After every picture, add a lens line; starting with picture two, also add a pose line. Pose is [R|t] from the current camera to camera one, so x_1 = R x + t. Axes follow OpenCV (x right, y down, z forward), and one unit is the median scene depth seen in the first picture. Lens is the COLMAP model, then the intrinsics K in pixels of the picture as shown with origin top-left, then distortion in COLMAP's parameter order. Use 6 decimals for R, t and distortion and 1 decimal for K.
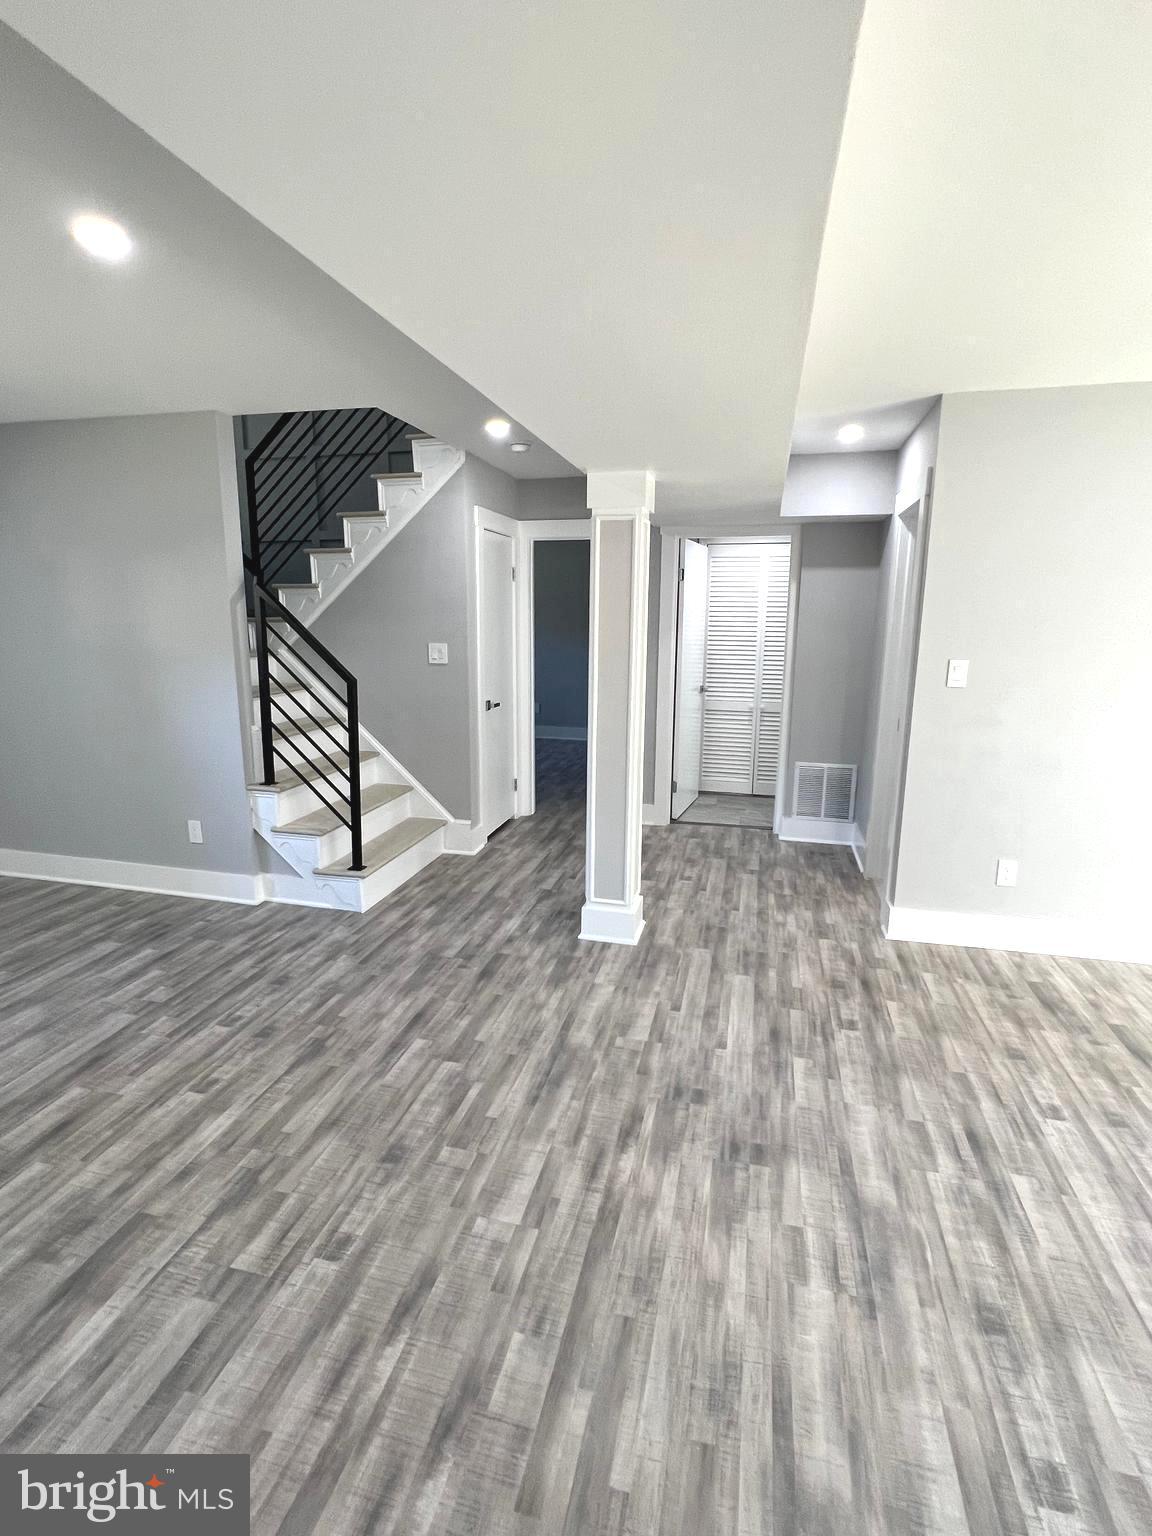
lens RADIAL K [[738.1, 0, 577.5], [0, 738.1, 762.5], [0, 0, 1]] dist [-0.005220, 0.003953]
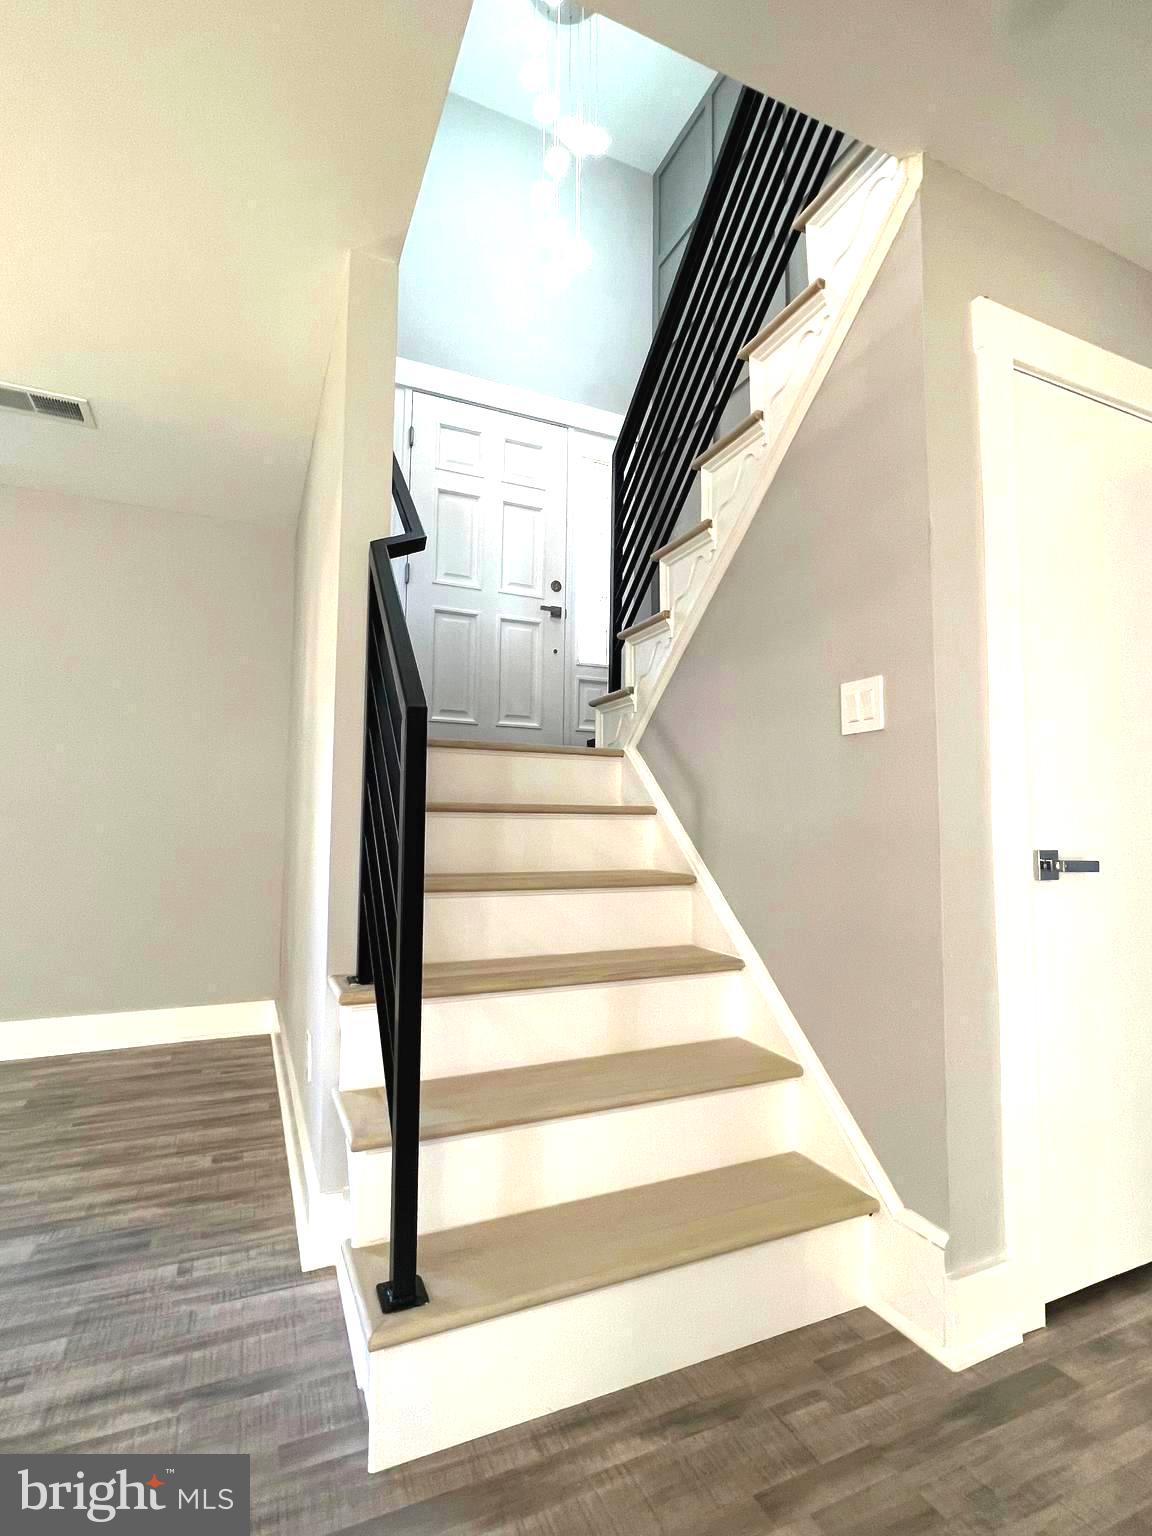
lens RADIAL K [[738.1, 0, 577.5], [0, 738.1, 764.2], [0, 0, 1]] dist [-0.005220, 0.003953]
pose [[0.621315, -0.063008, -0.781024, 0.013950], [-0.164802, 0.963958, -0.208868, -0.030475], [0.766034, 0.258487, 0.588537, 1.064471]]
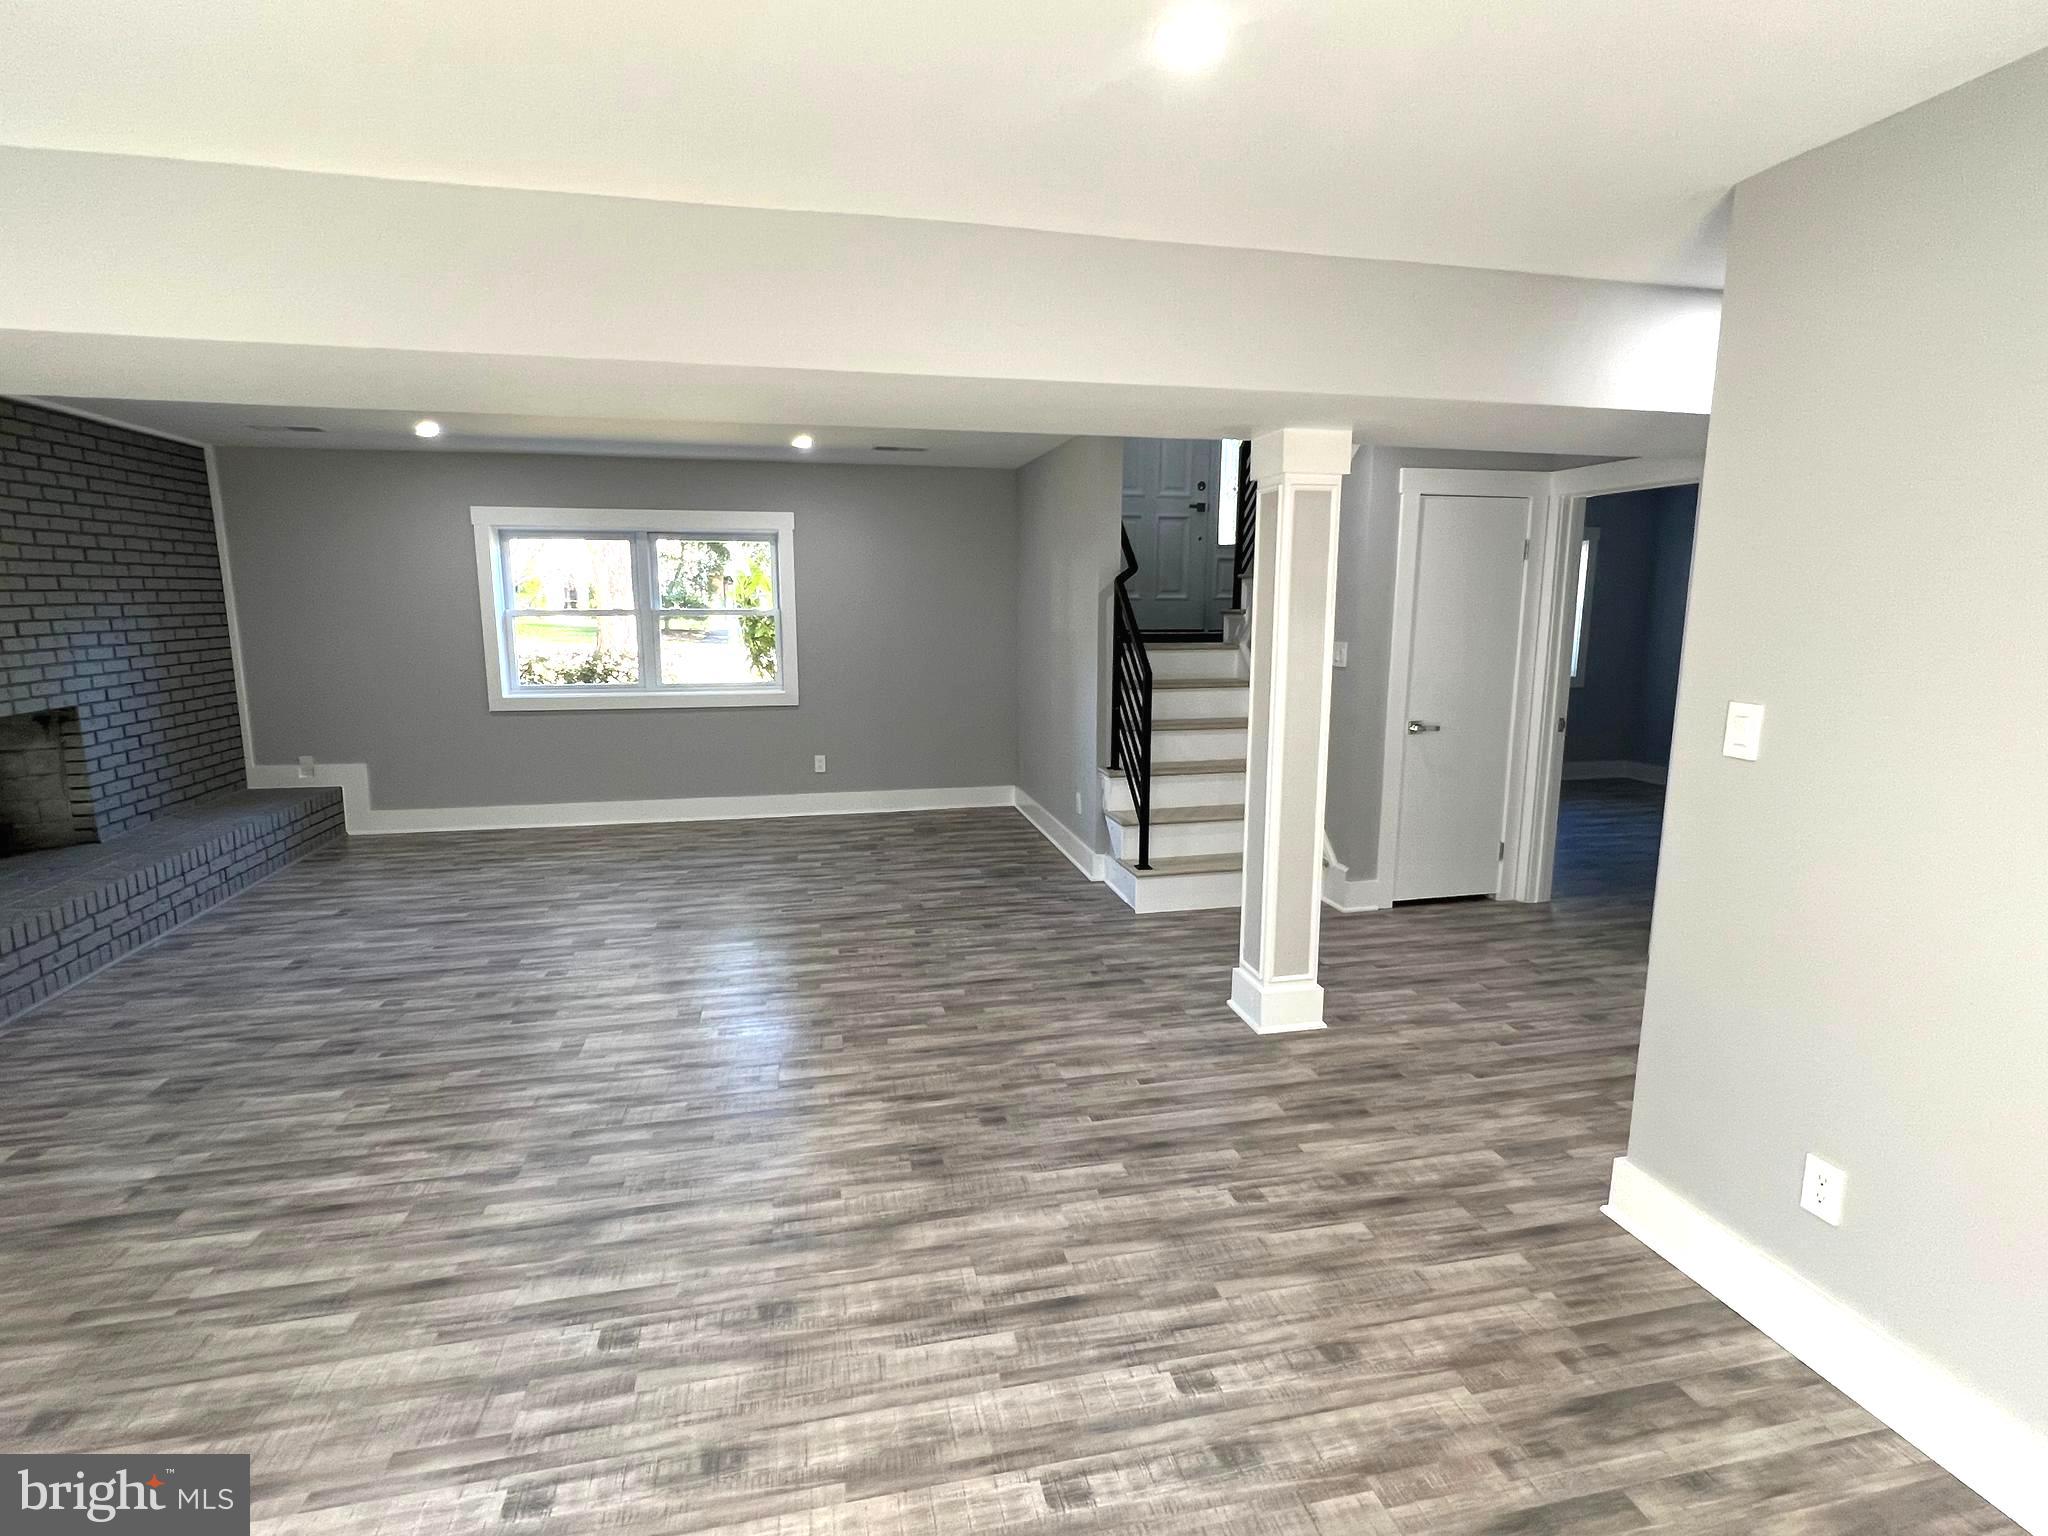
lens RADIAL K [[984.1, 0, 1041.3], [0, 984.1, 770.7], [0, 0, 1]] dist [-0.005220, 0.003953]
pose [[0.466779, 0.148004, -0.871902, 0.974962], [-0.175664, 0.981769, 0.072610, -0.067950], [0.866752, 0.119268, 0.484268, 0.315764]]
